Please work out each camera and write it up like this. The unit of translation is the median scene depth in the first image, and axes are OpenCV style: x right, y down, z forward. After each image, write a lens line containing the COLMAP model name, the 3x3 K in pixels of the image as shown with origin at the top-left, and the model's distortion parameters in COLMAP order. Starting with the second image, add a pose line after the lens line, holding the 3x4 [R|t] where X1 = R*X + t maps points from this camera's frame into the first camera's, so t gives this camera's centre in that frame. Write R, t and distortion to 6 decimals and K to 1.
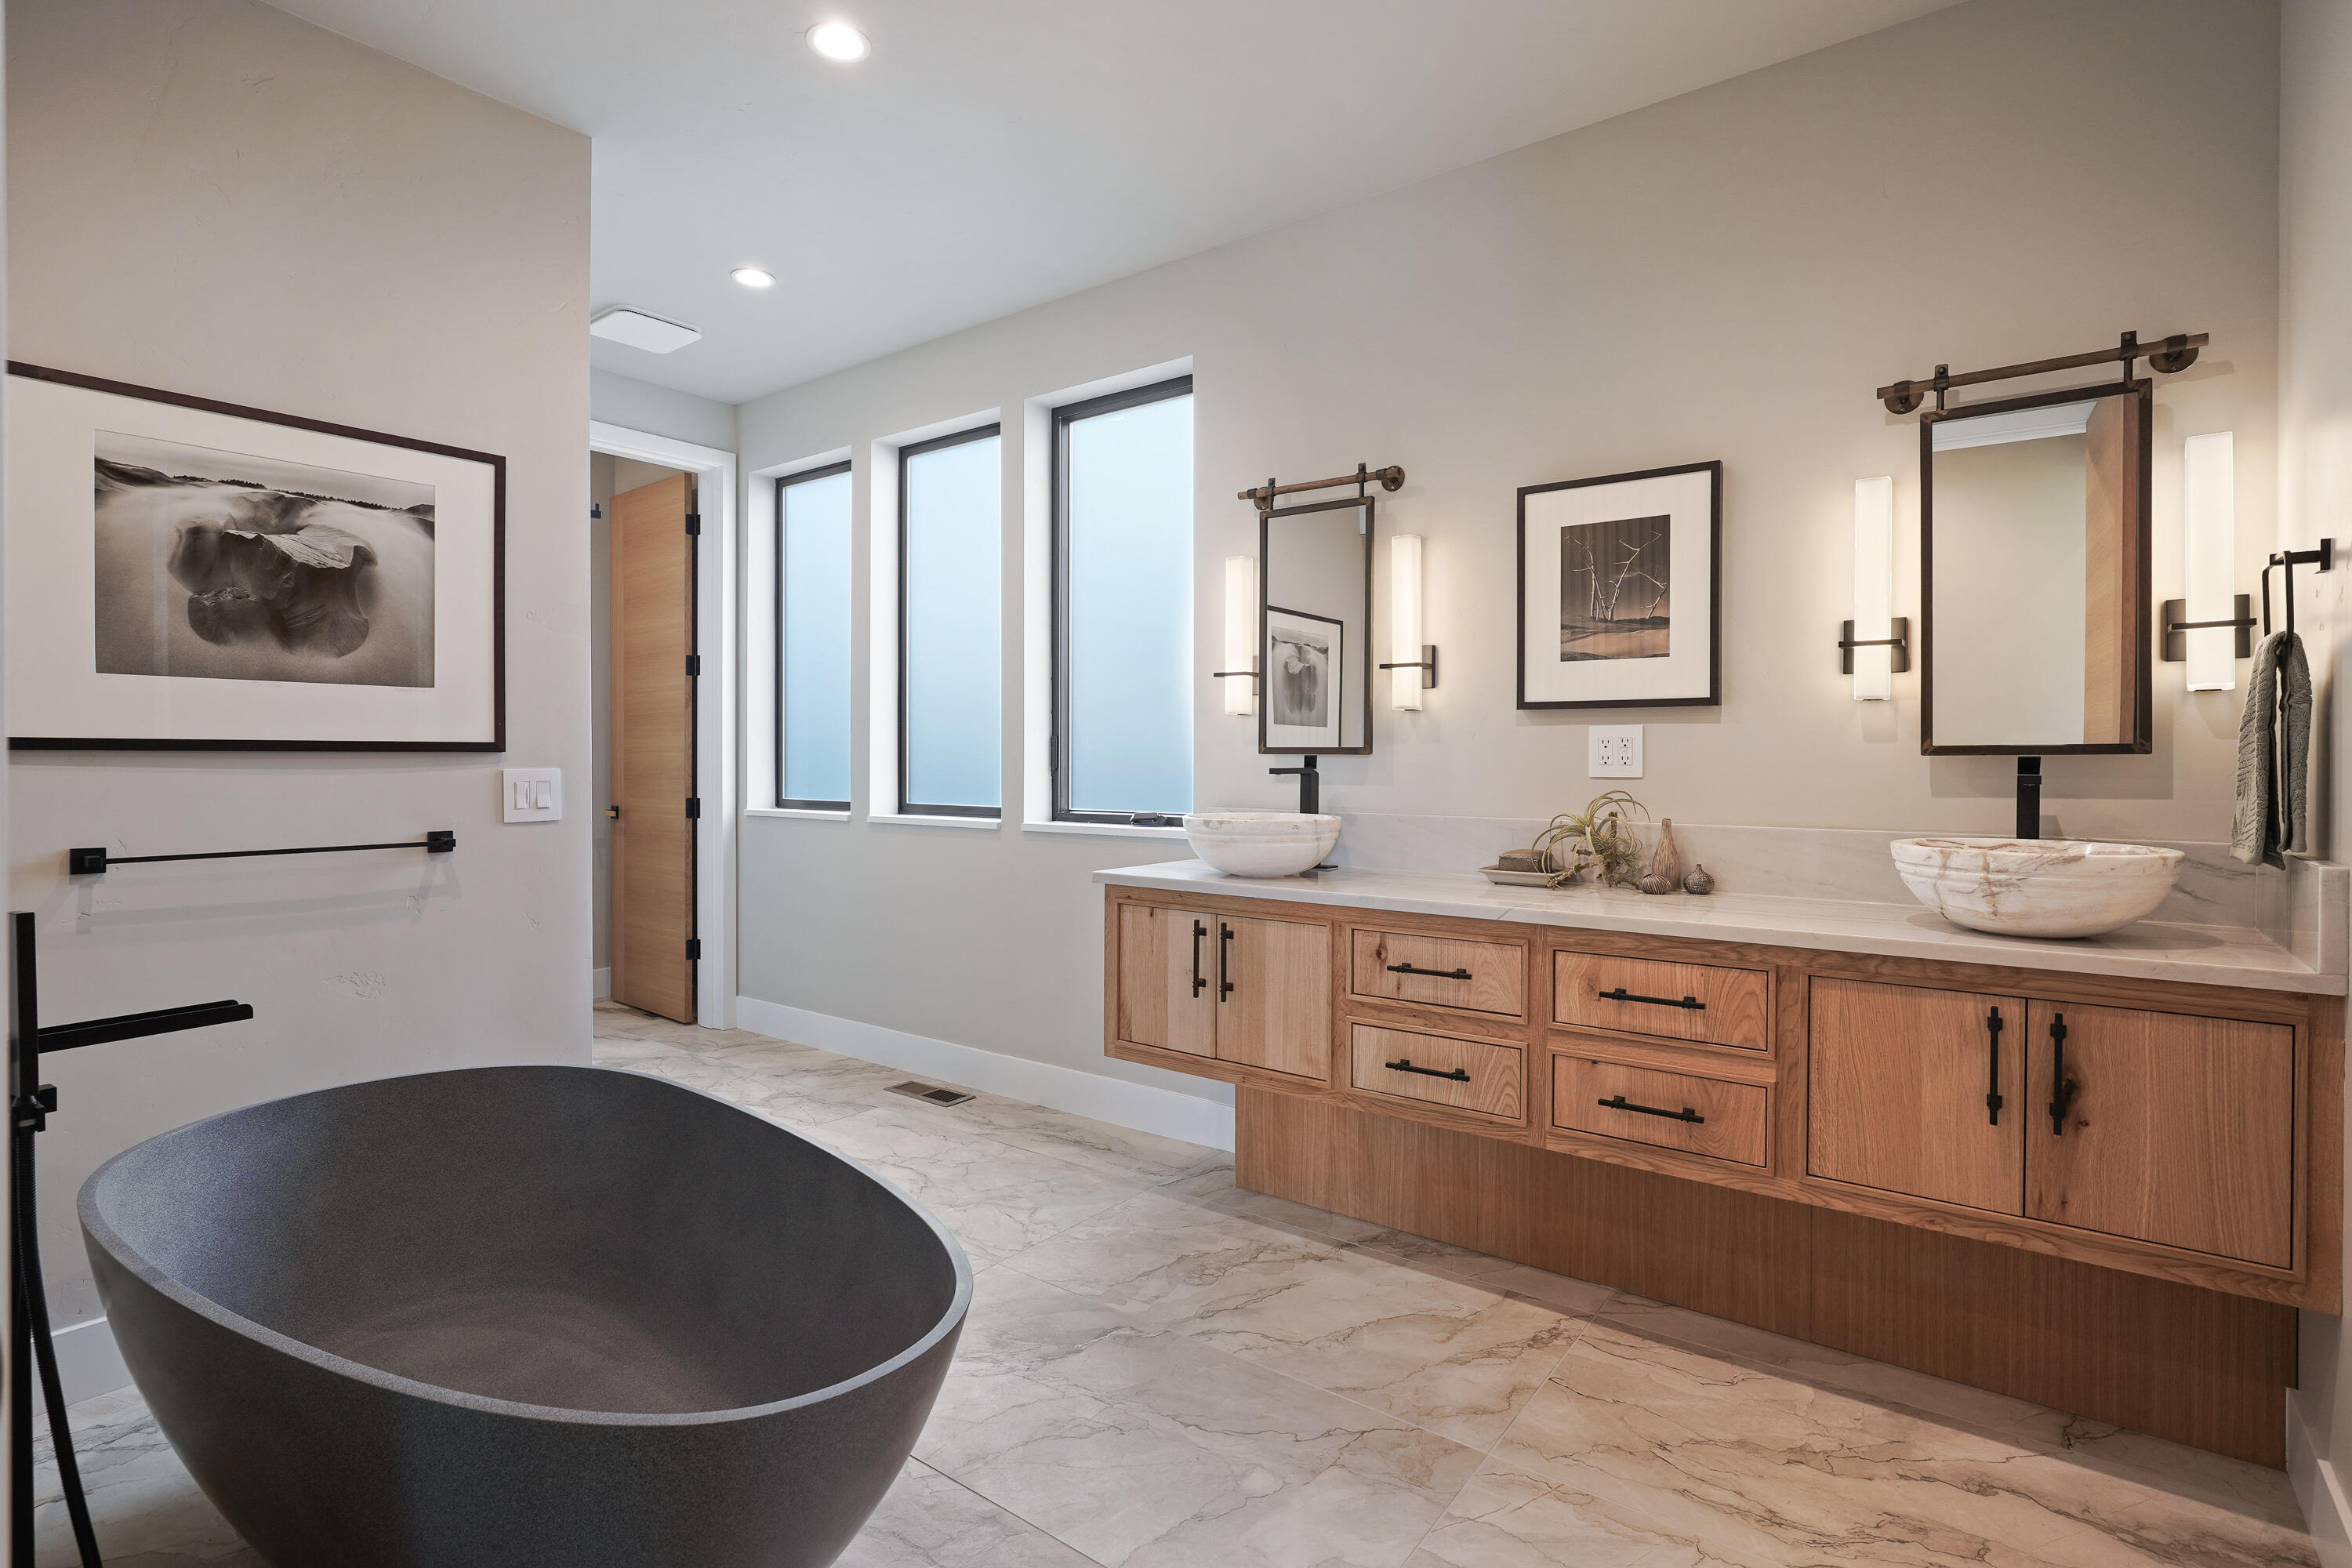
lens RADIAL K [[1136.2, 0, 1177.7], [0, 1136.2, 765.6], [0, 0, 1]] dist [-0.005267, 0.000807]
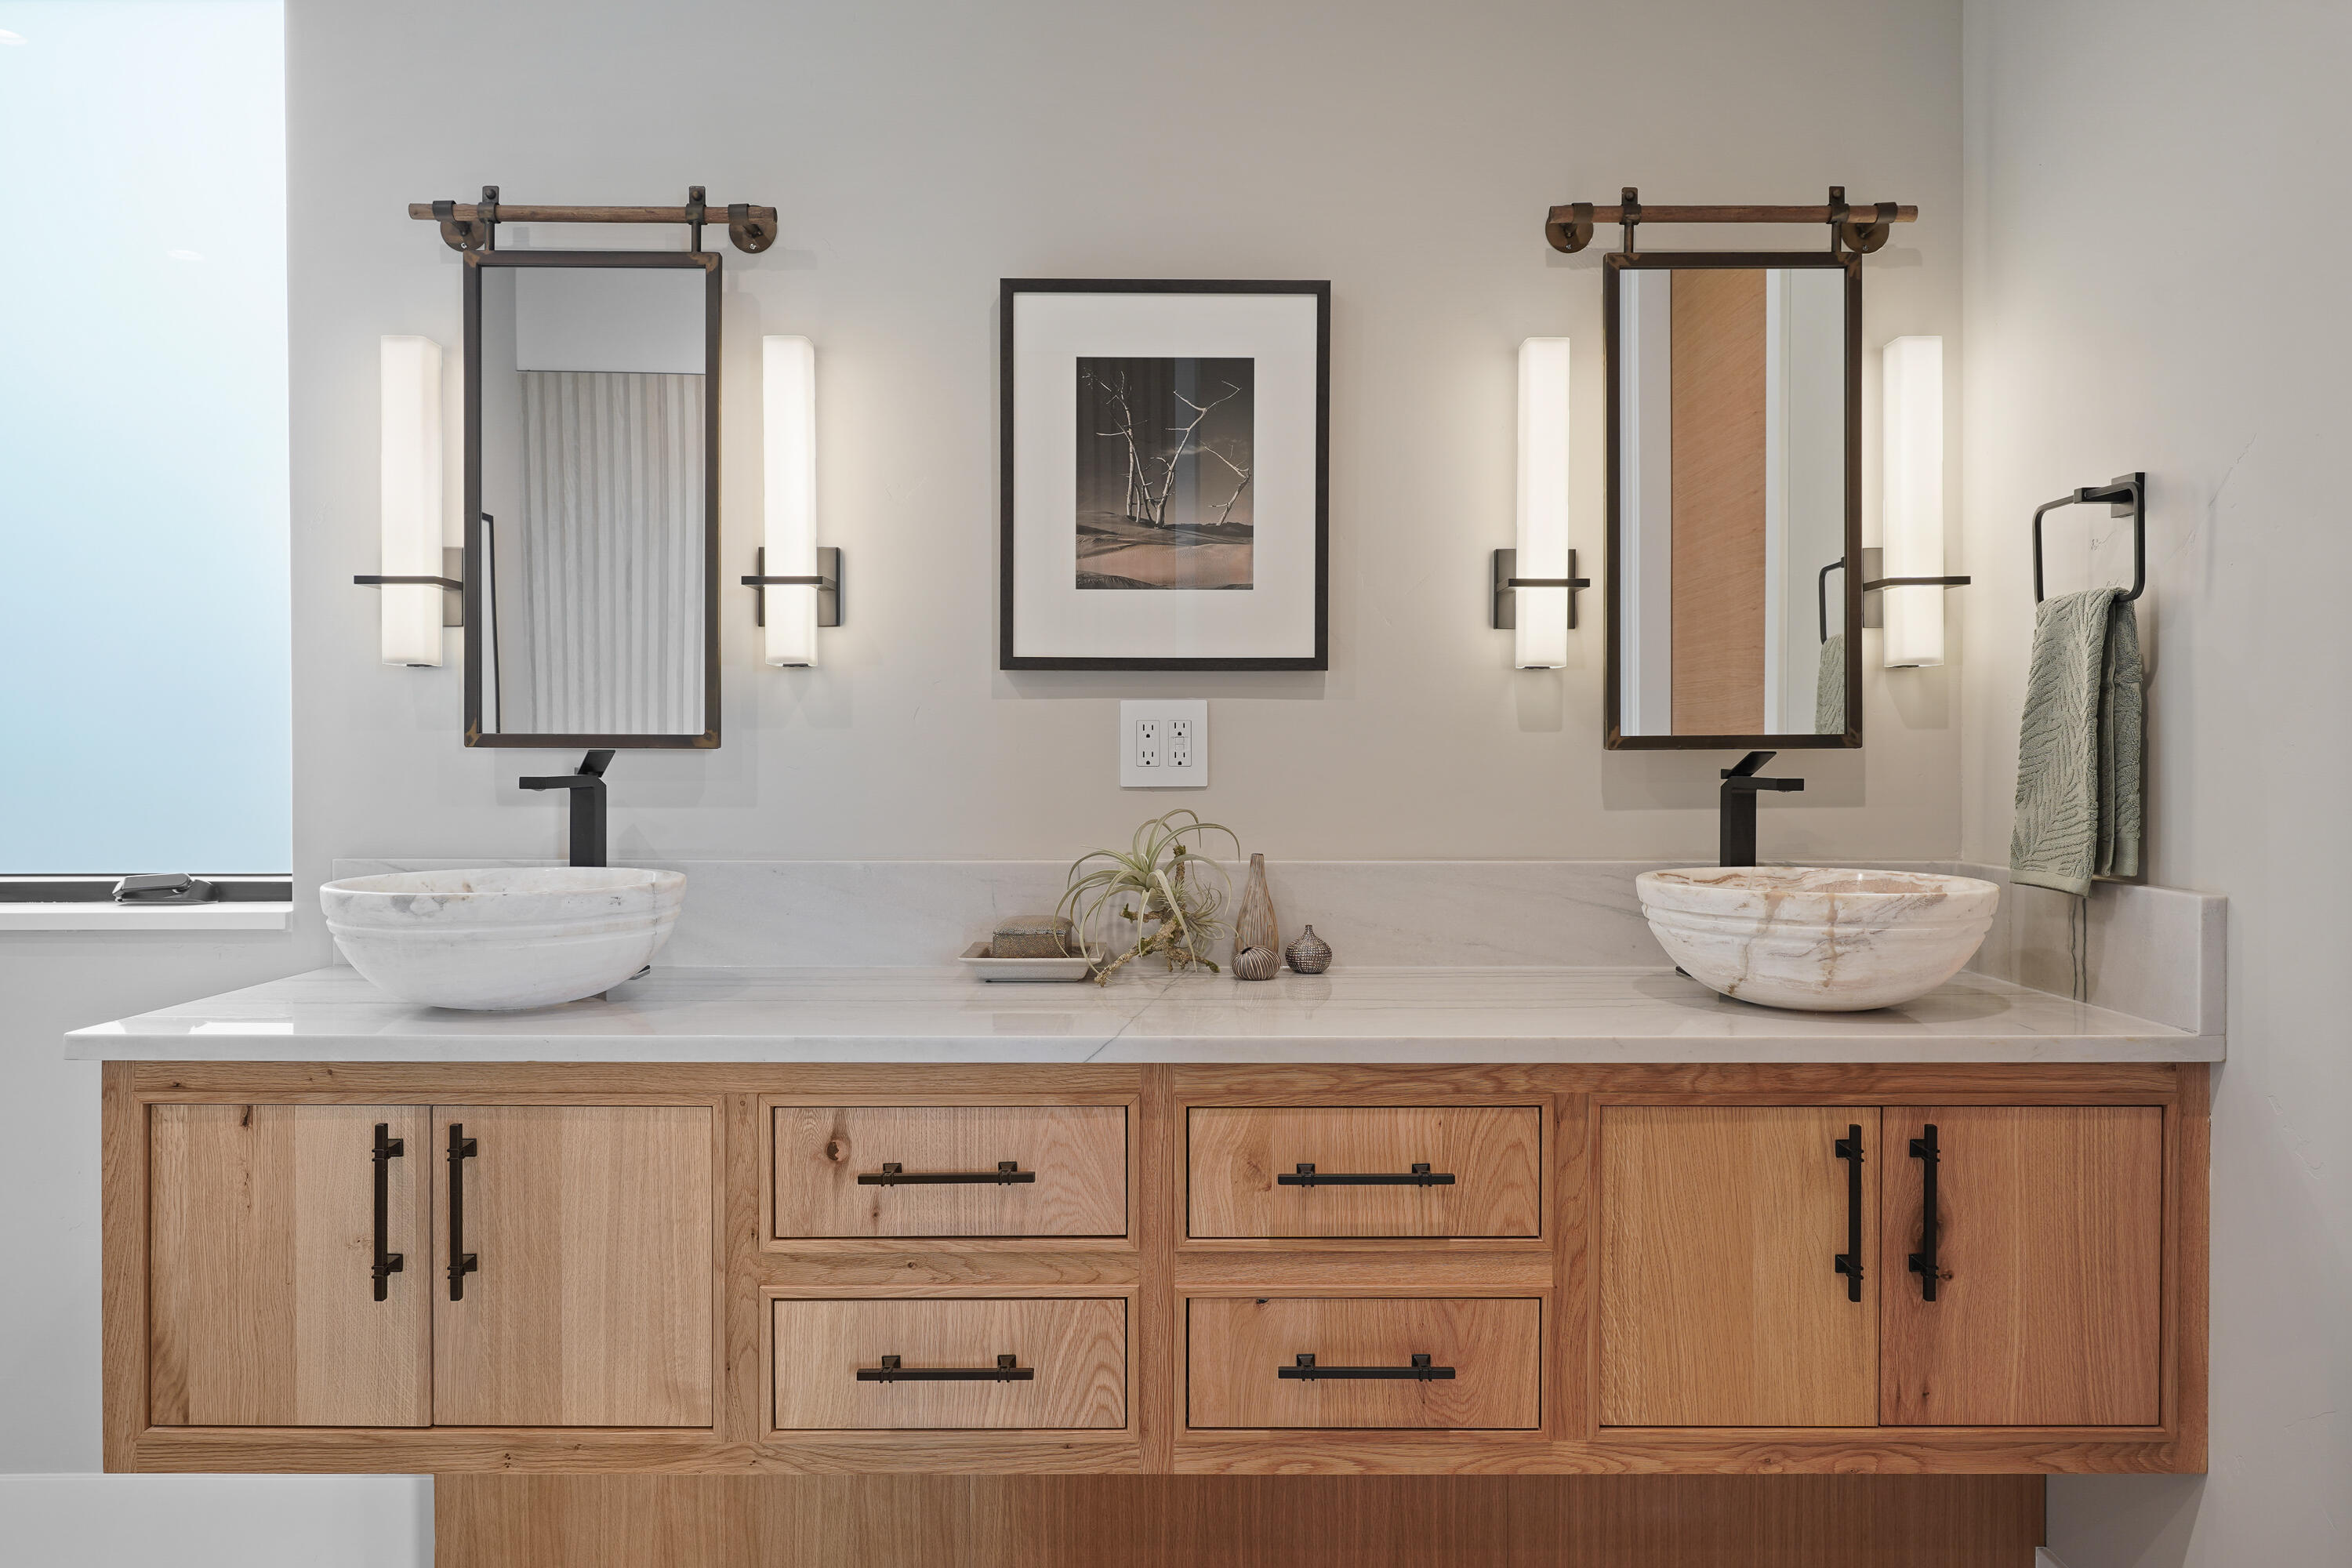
lens RADIAL K [[1525.7, 0, 1184.0], [0, 1525.7, 771.3], [0, 0, 1]] dist [-0.002988, 0.000031]
pose [[0.797883, -0.008632, 0.602750, -0.100294], [0.005743, 0.999961, 0.006719, -0.003500], [-0.602785, -0.001899, 0.797902, 0.380394]]
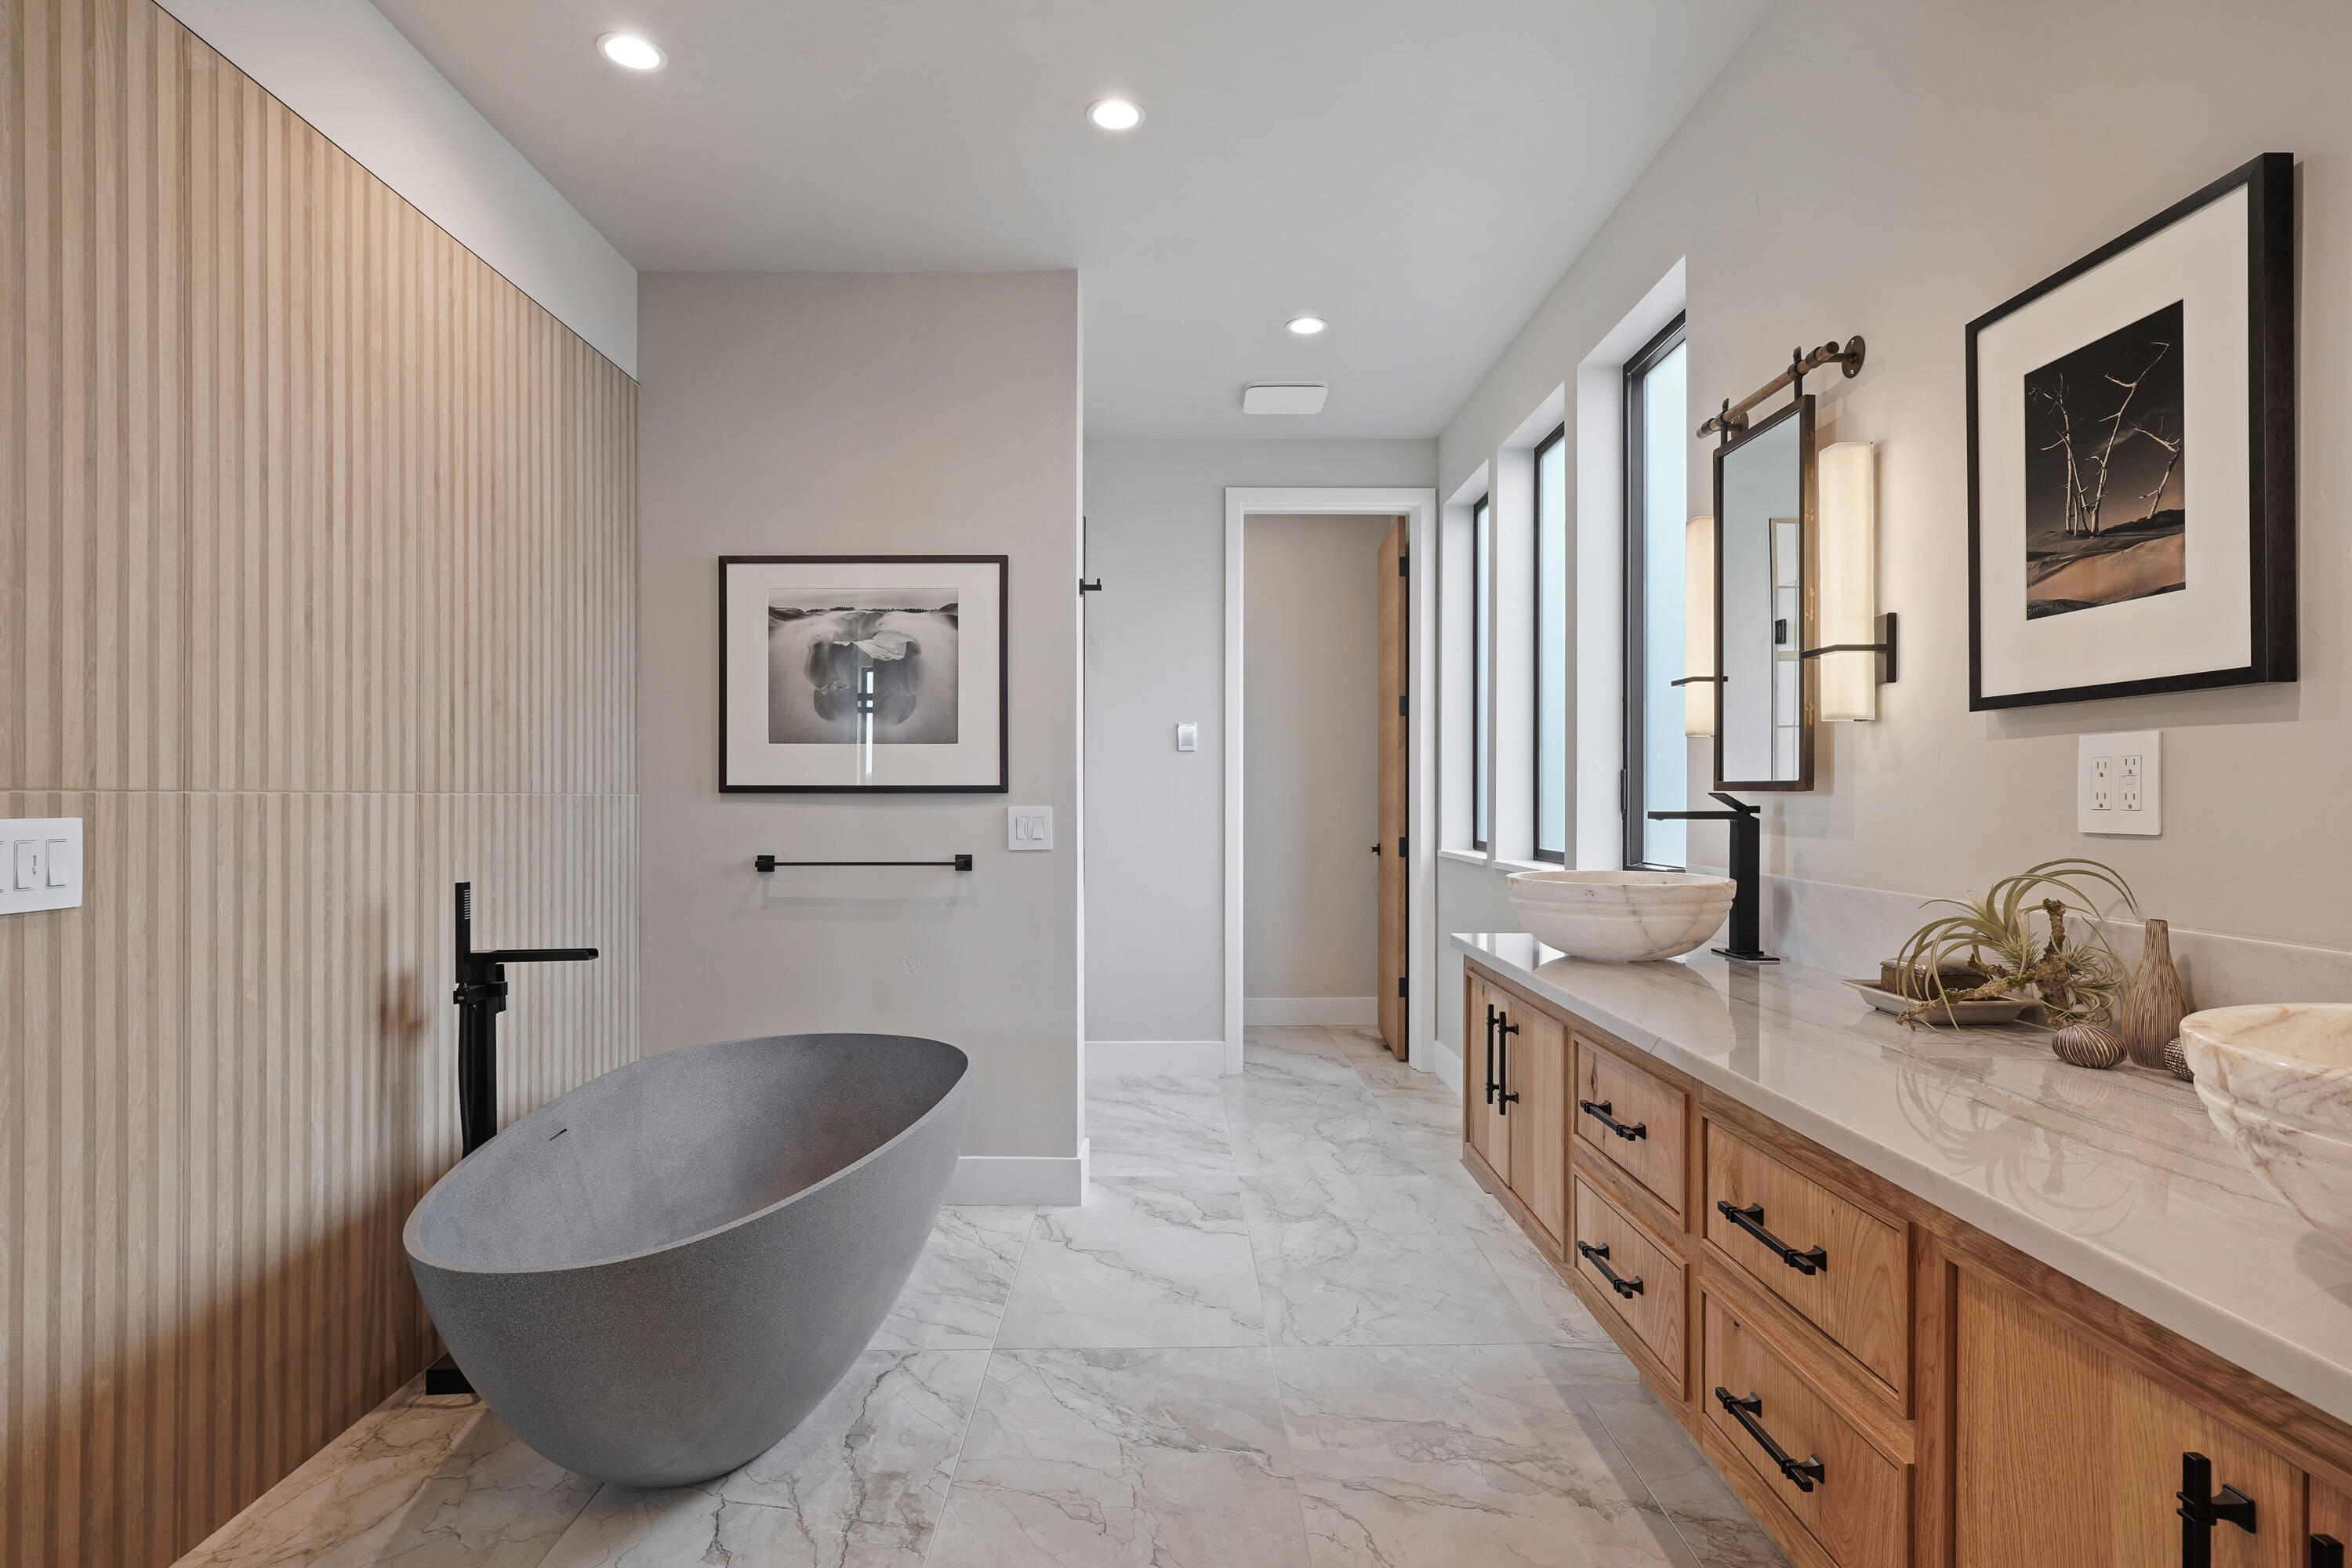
lens RADIAL K [[1218.4, 0, 1174.5], [0, 1218.4, 796.6], [0, 0, 1]] dist [-0.003367, -0.000206]
pose [[0.610603, -0.001345, -0.791936, 0.610139], [-0.004115, 0.999980, -0.004871, -0.002375], [0.791926, 0.006233, 0.610585, 0.352049]]
